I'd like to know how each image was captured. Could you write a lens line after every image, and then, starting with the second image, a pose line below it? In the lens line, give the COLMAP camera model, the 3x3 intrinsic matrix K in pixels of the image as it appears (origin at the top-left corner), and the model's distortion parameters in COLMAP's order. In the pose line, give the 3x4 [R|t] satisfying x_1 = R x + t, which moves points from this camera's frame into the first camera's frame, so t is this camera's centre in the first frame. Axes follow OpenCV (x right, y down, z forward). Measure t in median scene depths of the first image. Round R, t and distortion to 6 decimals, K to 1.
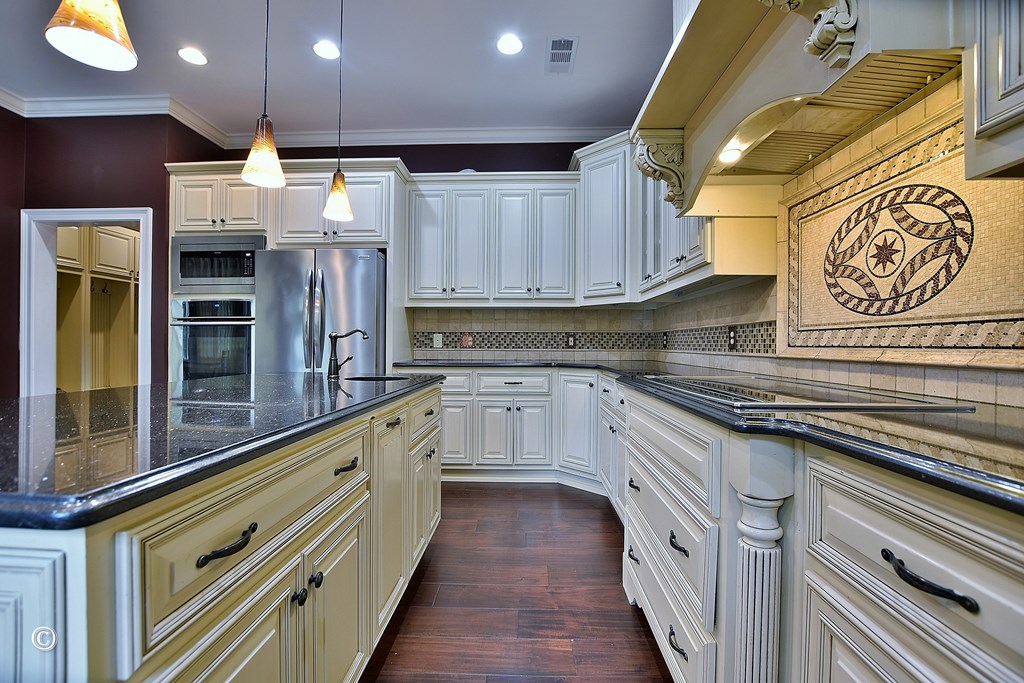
lens RADIAL K [[459.6, 0, 516.2], [0, 459.6, 346.0], [0, 0, 1]] dist [-0.032021, 0.000720]
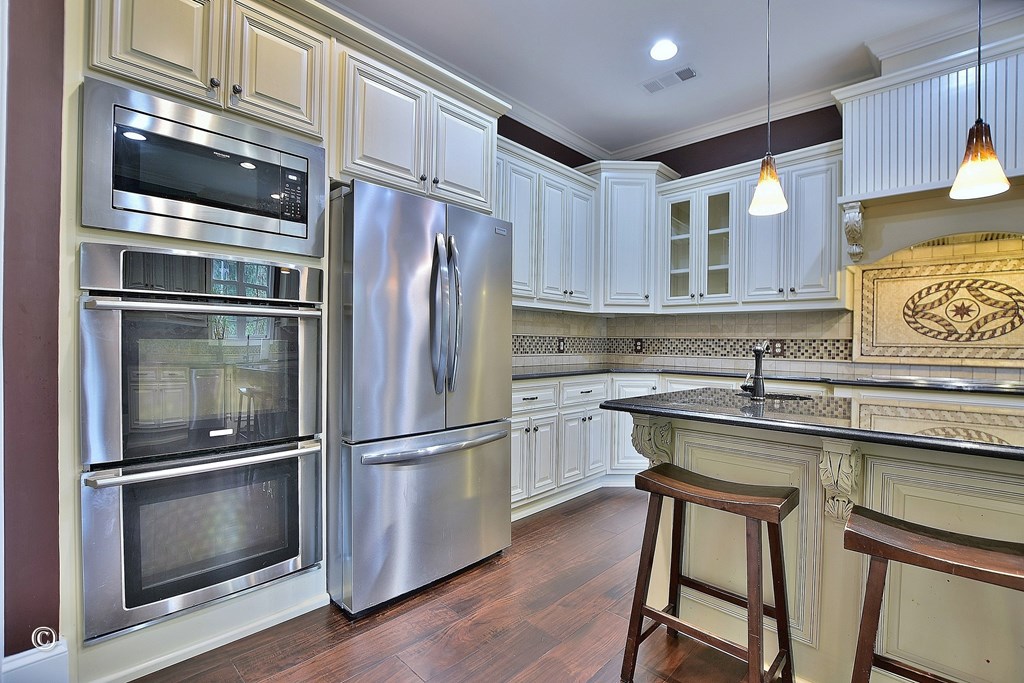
lens RADIAL K [[459.6, 0, 516.2], [0, 459.6, 346.0], [0, 0, 1]] dist [-0.032021, 0.000720]
pose [[0.667114, 0.000264, 0.744956, -1.727809], [-0.009175, 0.999927, 0.007862, -0.041965], [-0.744899, -0.012080, 0.667068, 1.024557]]
